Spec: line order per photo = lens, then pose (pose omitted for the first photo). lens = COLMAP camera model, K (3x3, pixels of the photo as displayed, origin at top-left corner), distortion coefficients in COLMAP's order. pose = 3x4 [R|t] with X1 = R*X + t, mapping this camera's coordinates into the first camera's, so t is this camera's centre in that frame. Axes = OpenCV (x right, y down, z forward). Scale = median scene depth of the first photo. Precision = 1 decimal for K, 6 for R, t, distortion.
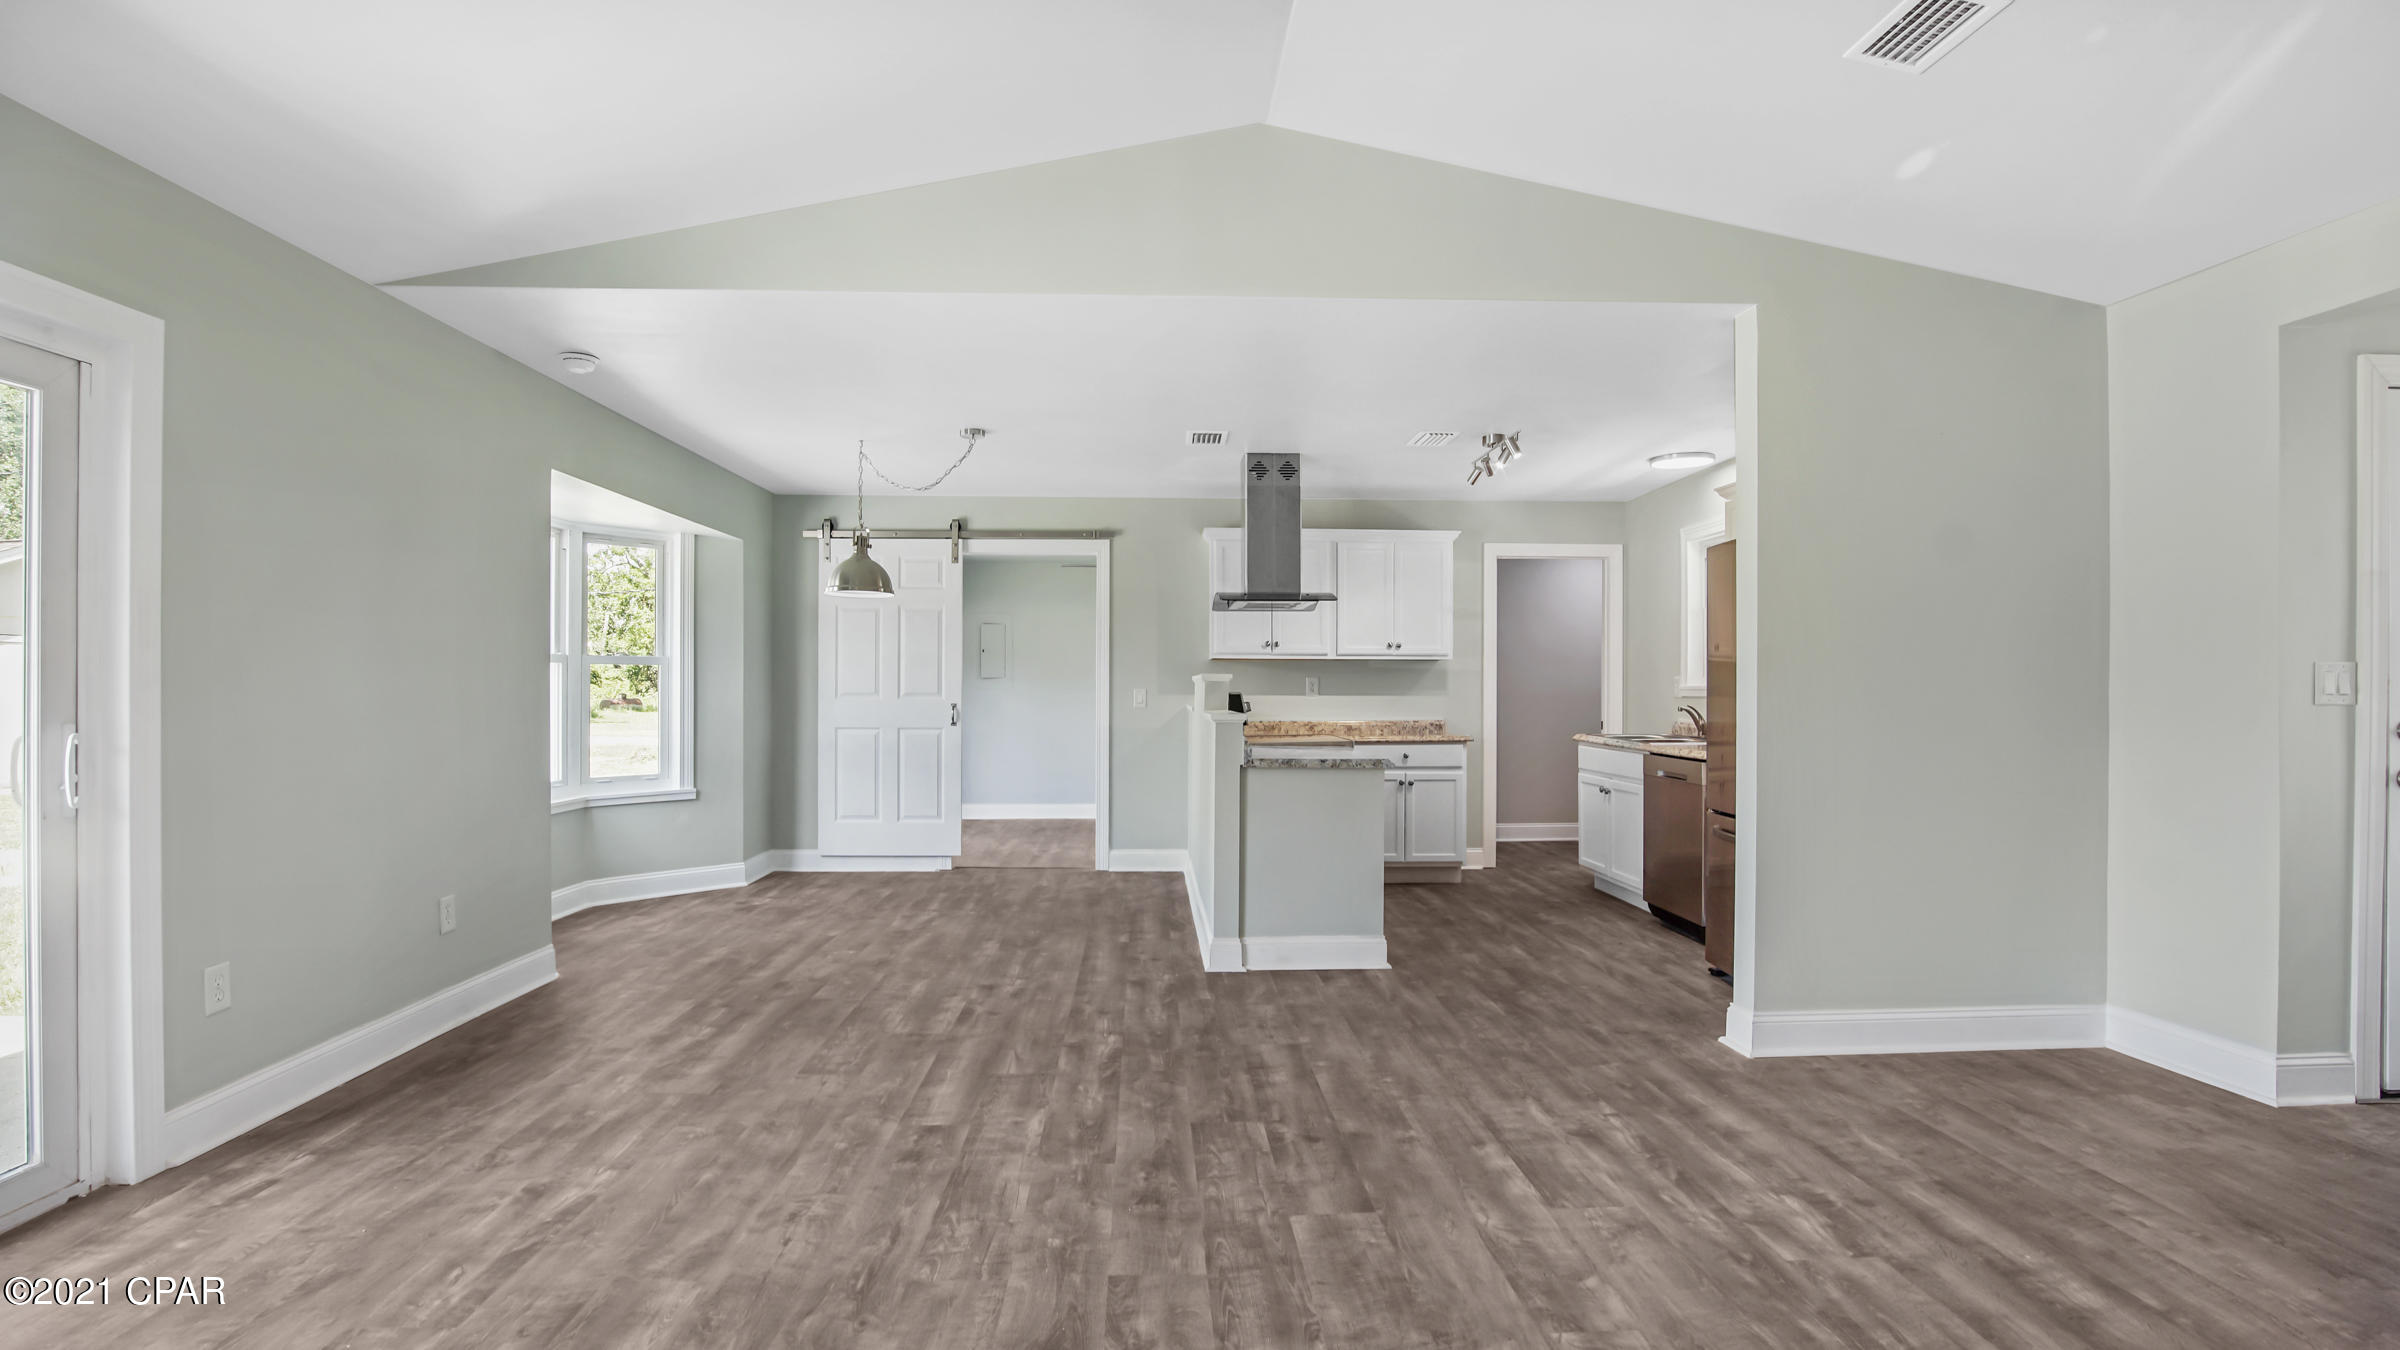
lens RADIAL K [[1106.5, 0, 1195.9], [0, 1106.5, 686.4], [0, 0, 1]] dist [-0.000569, 0.000248]
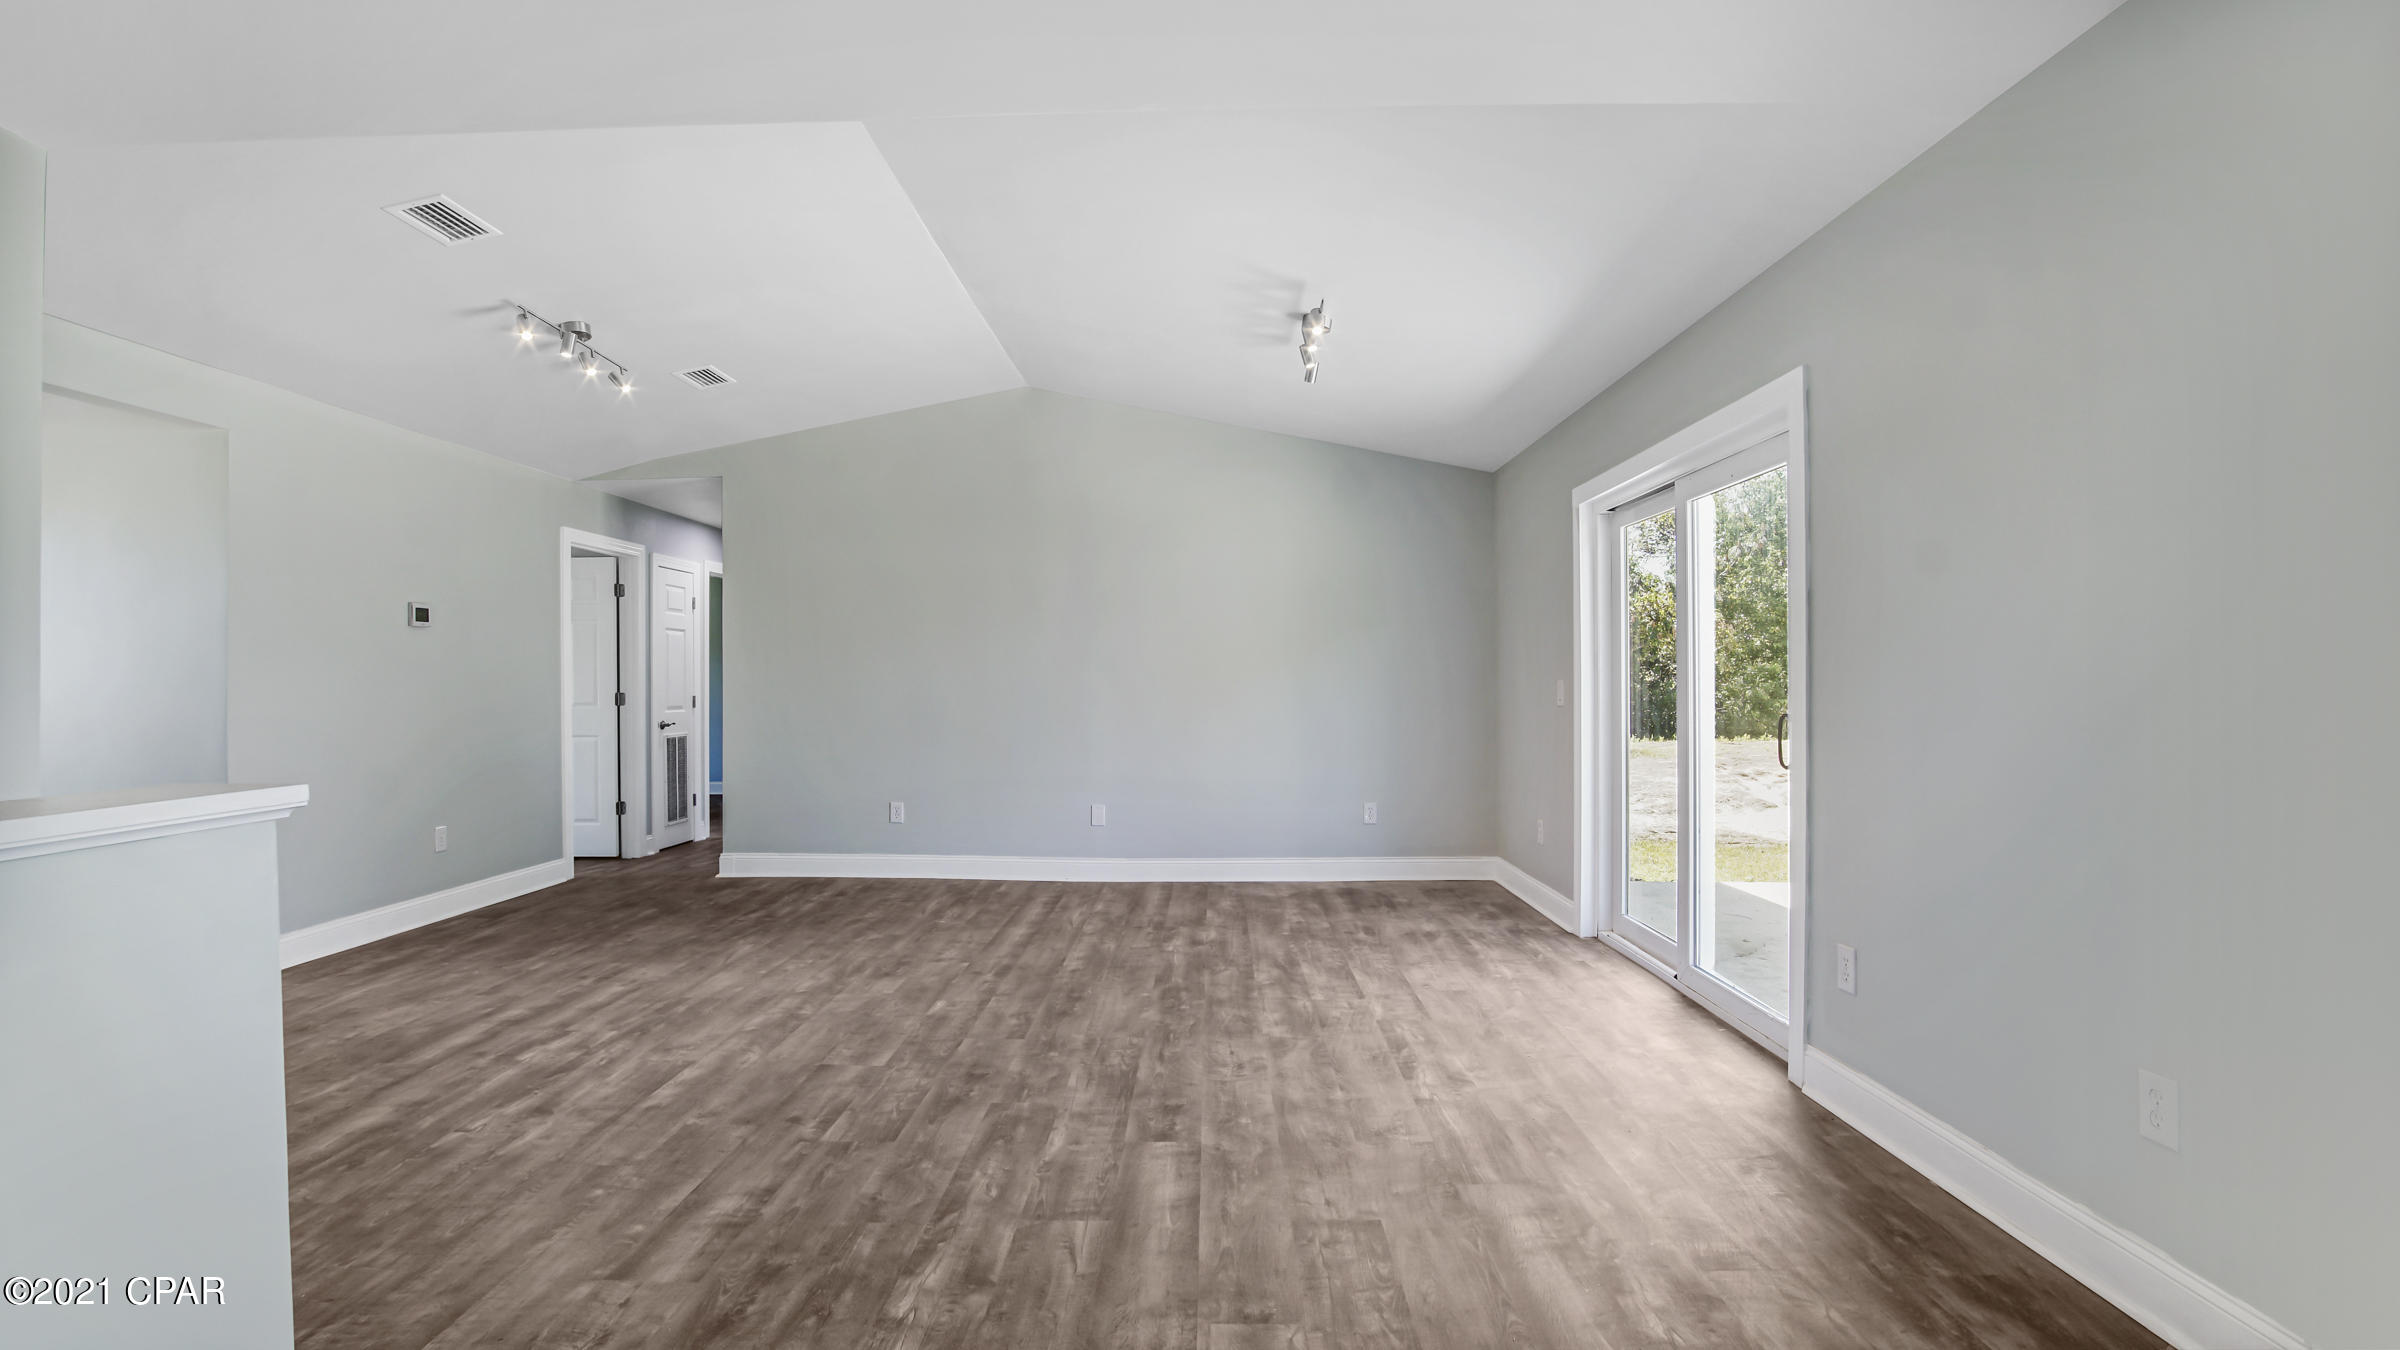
lens RADIAL K [[1106.5, 0, 1195.9], [0, 1106.5, 686.4], [0, 0, 1]] dist [-0.000569, 0.000248]
pose [[-0.997924, 0.008523, 0.063840, -0.351225], [0.008546, 0.999963, 0.000089, 0.006955], [-0.063837, 0.000635, -0.997960, 2.077389]]
